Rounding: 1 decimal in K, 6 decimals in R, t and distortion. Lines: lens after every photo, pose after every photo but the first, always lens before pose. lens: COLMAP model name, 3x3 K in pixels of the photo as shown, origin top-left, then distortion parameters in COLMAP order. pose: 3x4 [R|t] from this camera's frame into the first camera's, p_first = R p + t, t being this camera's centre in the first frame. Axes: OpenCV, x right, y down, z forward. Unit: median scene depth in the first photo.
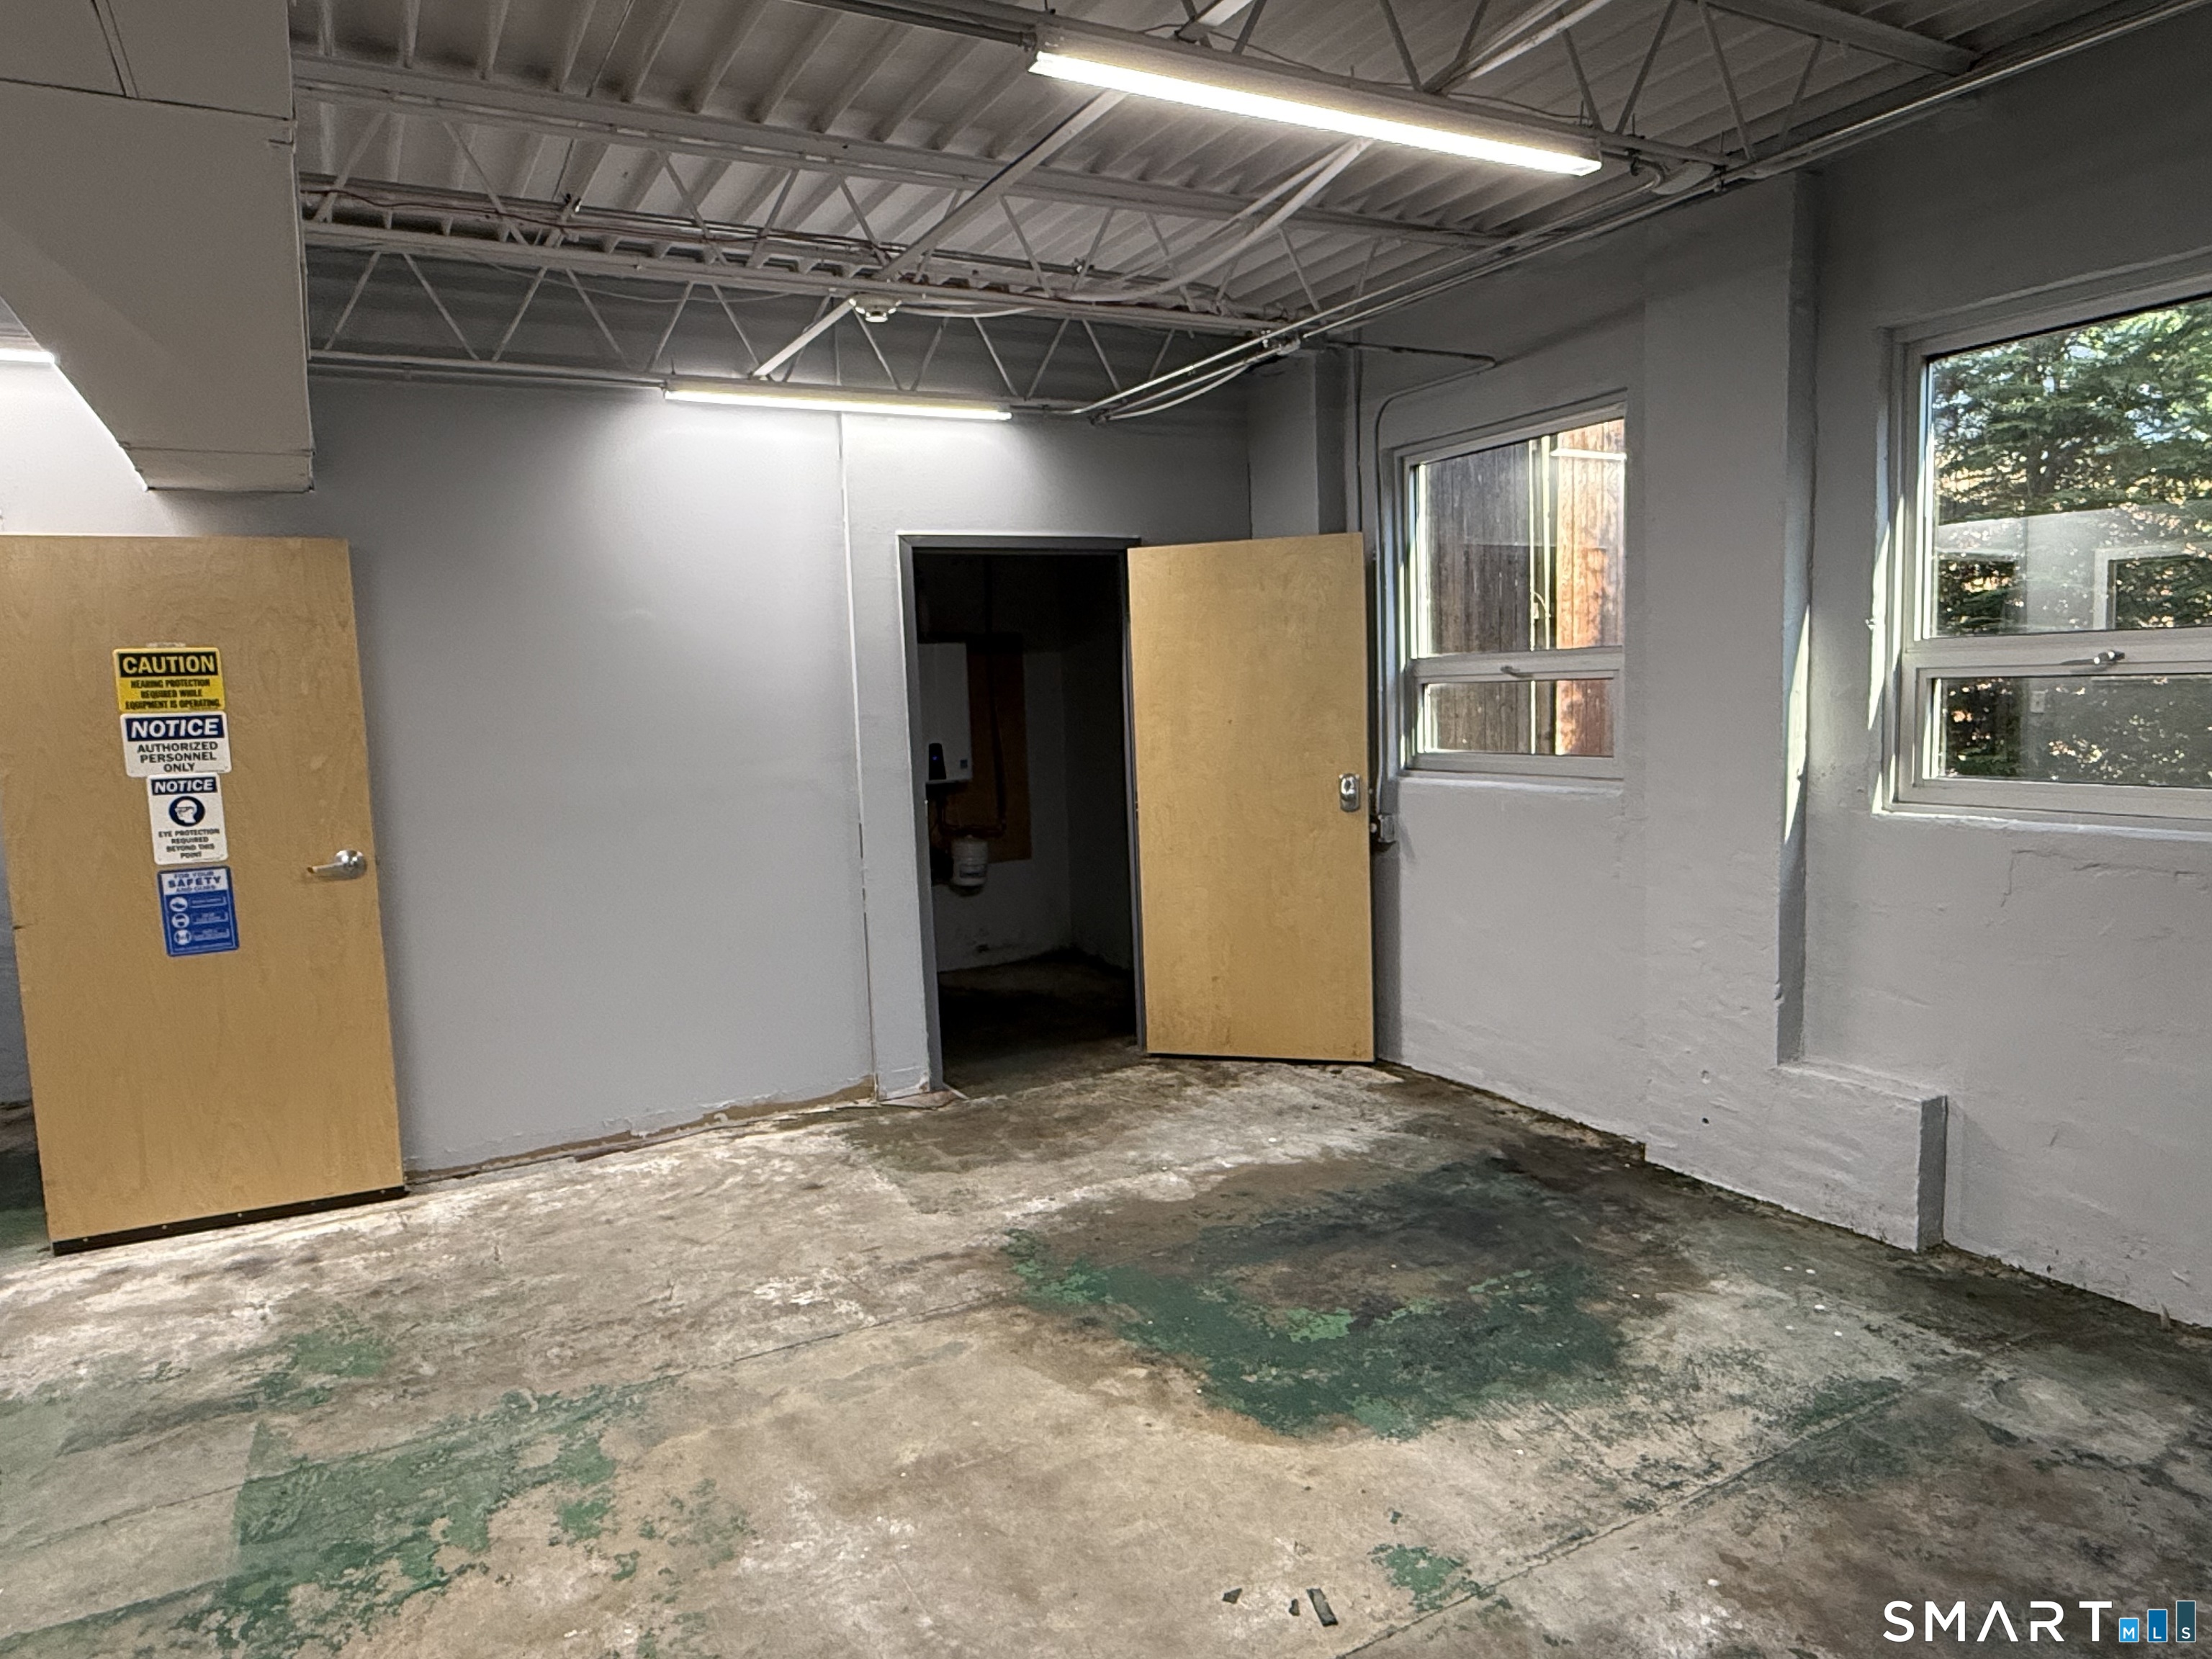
lens RADIAL K [[1409.3, 0, 1107.5], [0, 1409.3, 834.1], [0, 0, 1]] dist [-0.005368, 0.004857]
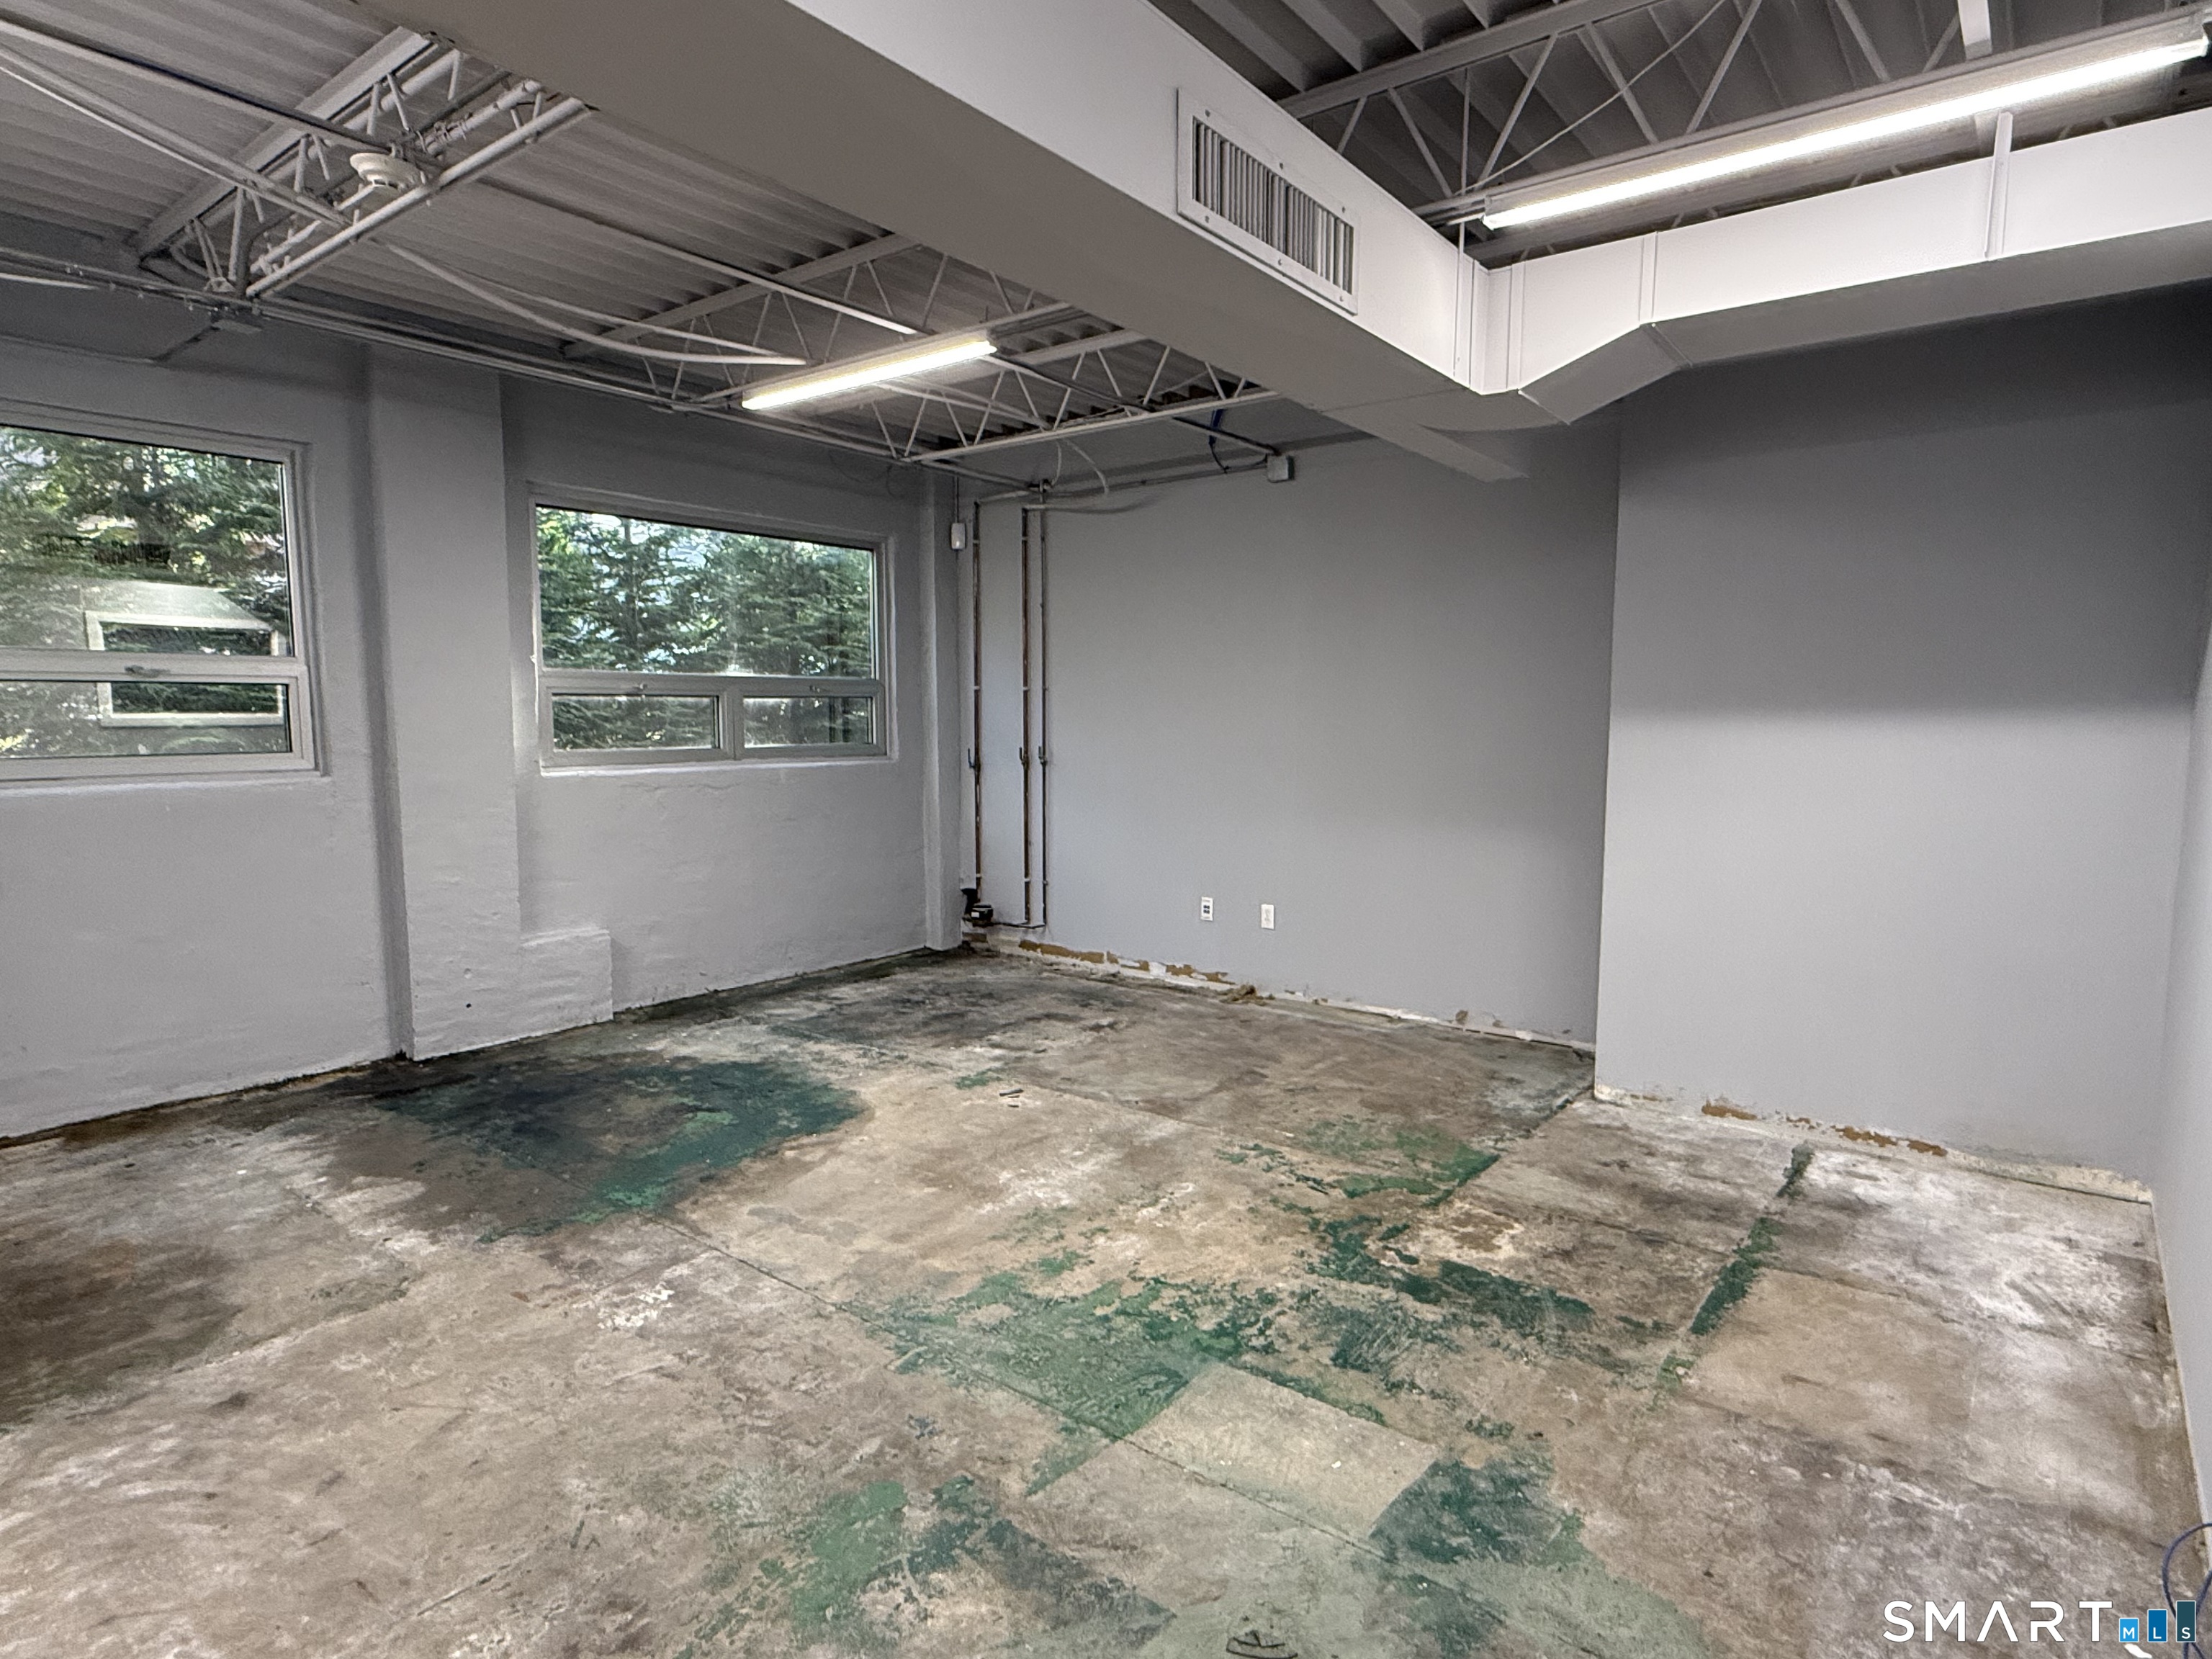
lens RADIAL K [[1218.6, 0, 1107.5], [0, 1218.6, 833.2], [0, 0, 1]] dist [-0.003595, -0.000423]
pose [[-0.397140, -0.053783, 0.916181, -1.110860], [0.112774, 0.987856, 0.106875, -0.026307], [-0.910803, 0.145766, -0.386252, 1.048359]]
